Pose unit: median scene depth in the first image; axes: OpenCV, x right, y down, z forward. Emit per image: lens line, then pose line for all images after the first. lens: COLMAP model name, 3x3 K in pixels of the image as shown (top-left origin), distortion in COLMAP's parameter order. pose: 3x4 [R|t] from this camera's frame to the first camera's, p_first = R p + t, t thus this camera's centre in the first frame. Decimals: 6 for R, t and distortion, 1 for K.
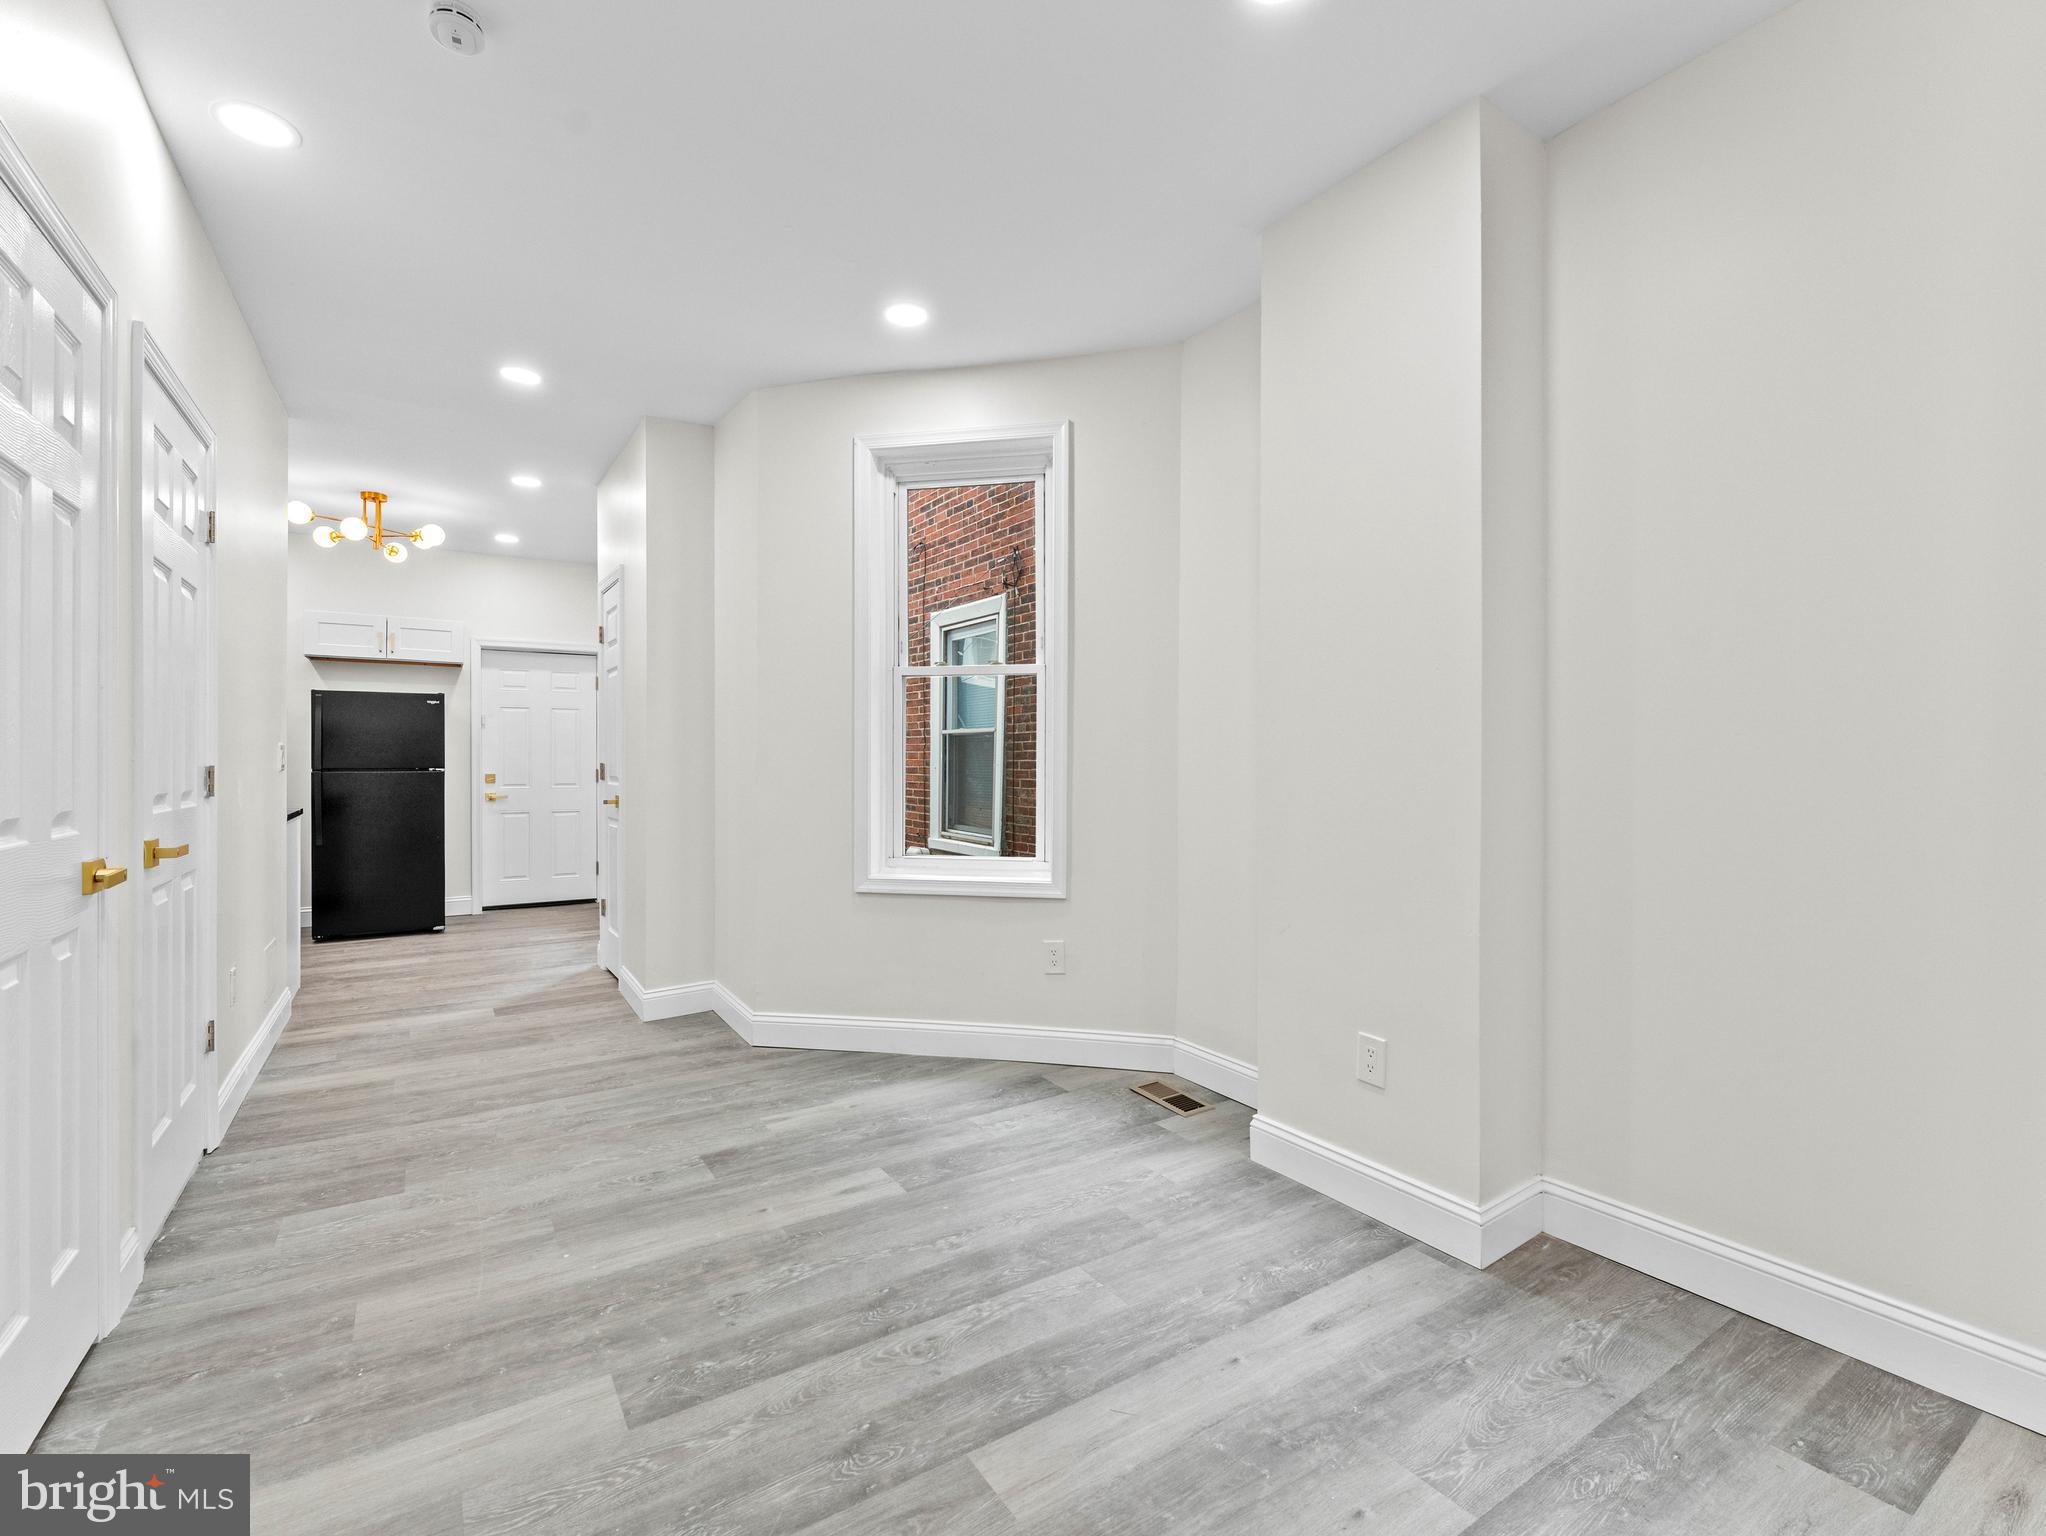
lens RADIAL K [[928.2, 0, 1010.1], [0, 928.2, 761.2], [0, 0, 1]] dist [0.000142, -0.000242]
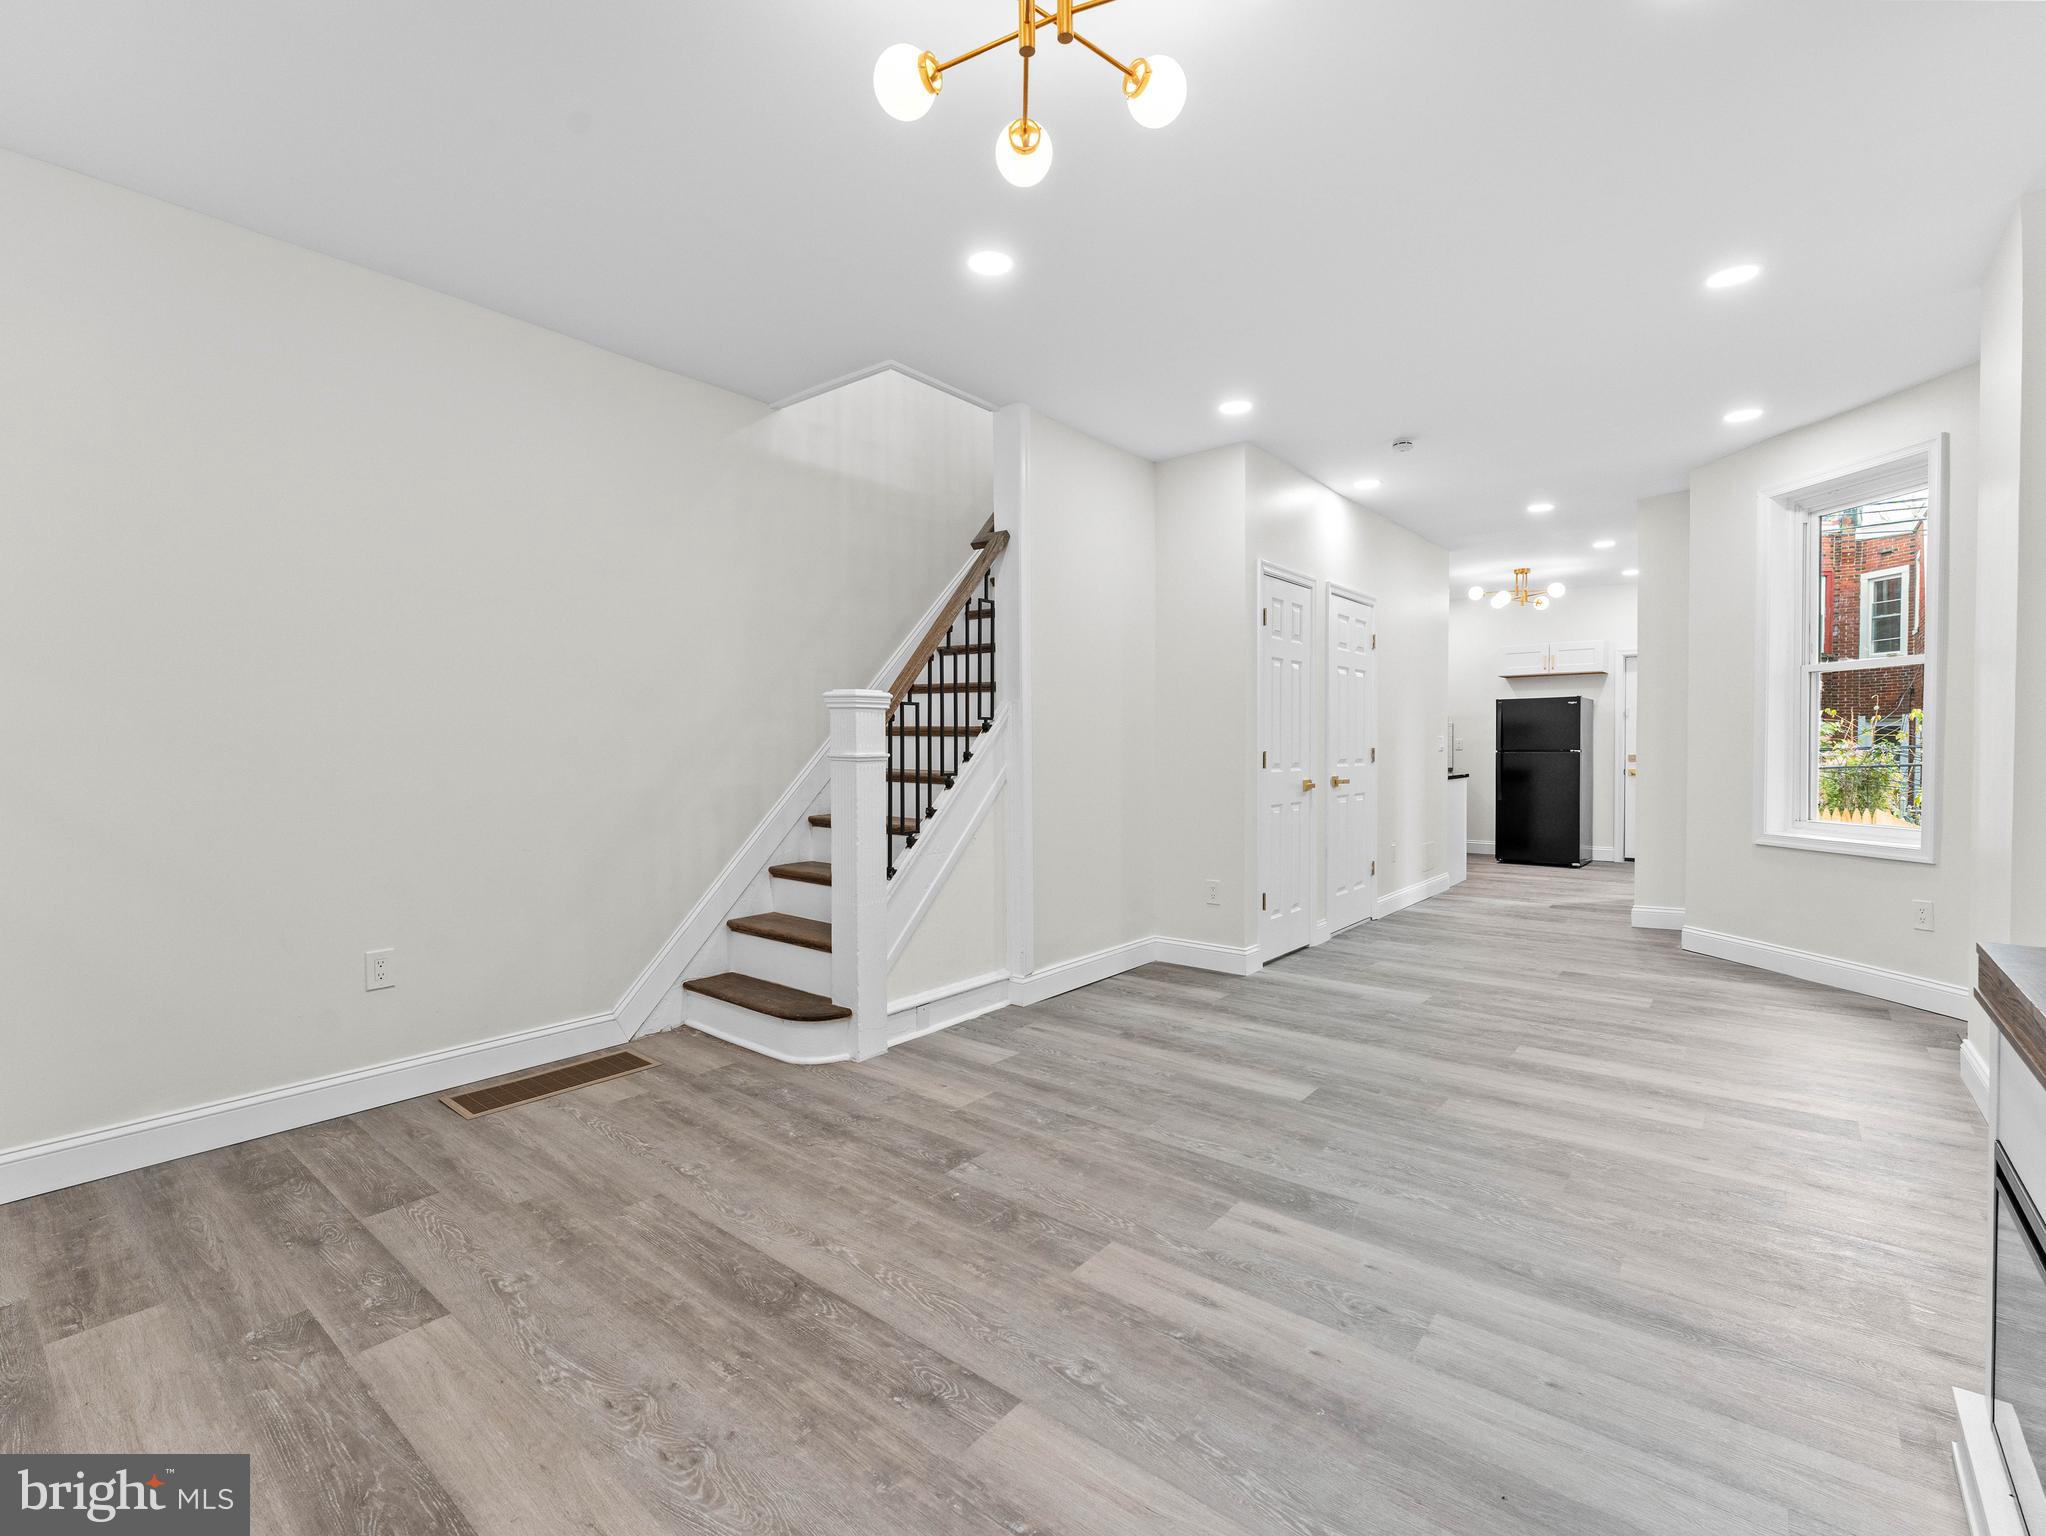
lens RADIAL K [[928.2, 0, 1018.7], [0, 928.2, 768.1], [0, 0, 1]] dist [0.000142, -0.000242]
pose [[0.312279, 0.016696, -0.949844, 0.472811], [0.006750, 0.999781, 0.019793, 0.001787], [0.949967, -0.012593, 0.312098, -0.242474]]
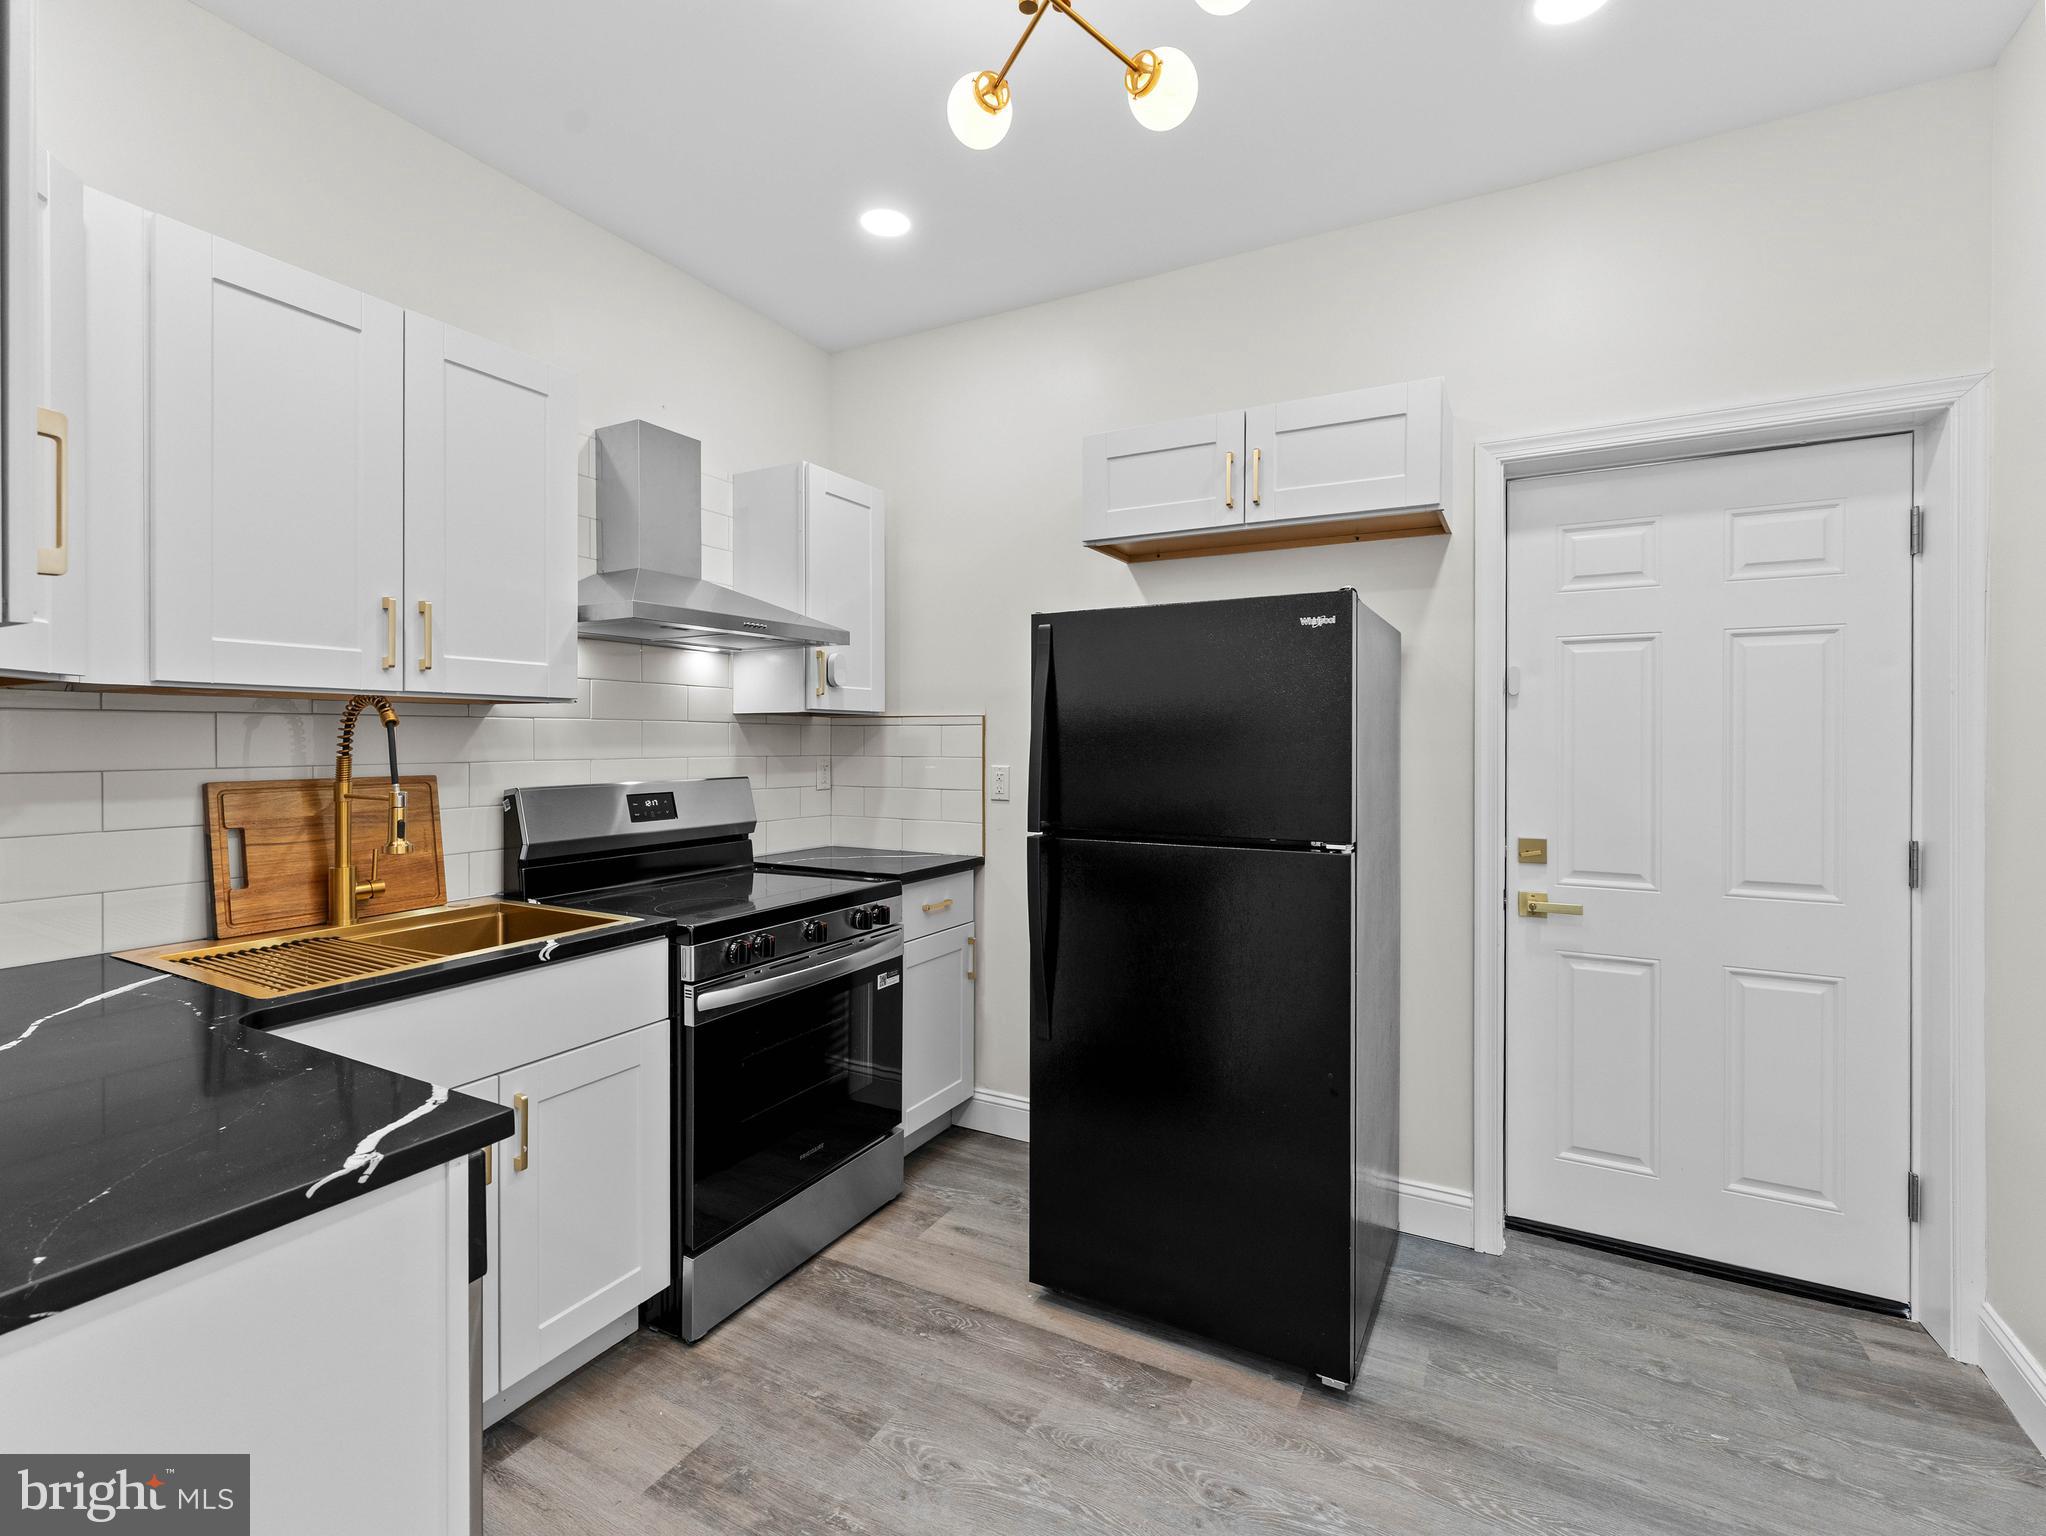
lens RADIAL K [[928.2, 0, 1047.2], [0, 928.2, 740.5], [0, 0, 1]] dist [0.000142, -0.000242]
pose [[0.498335, -0.000154, -0.866985, -0.428879], [-0.002594, 0.999995, -0.001668, -0.025666], [0.866981, 0.003080, 0.498332, 0.820332]]
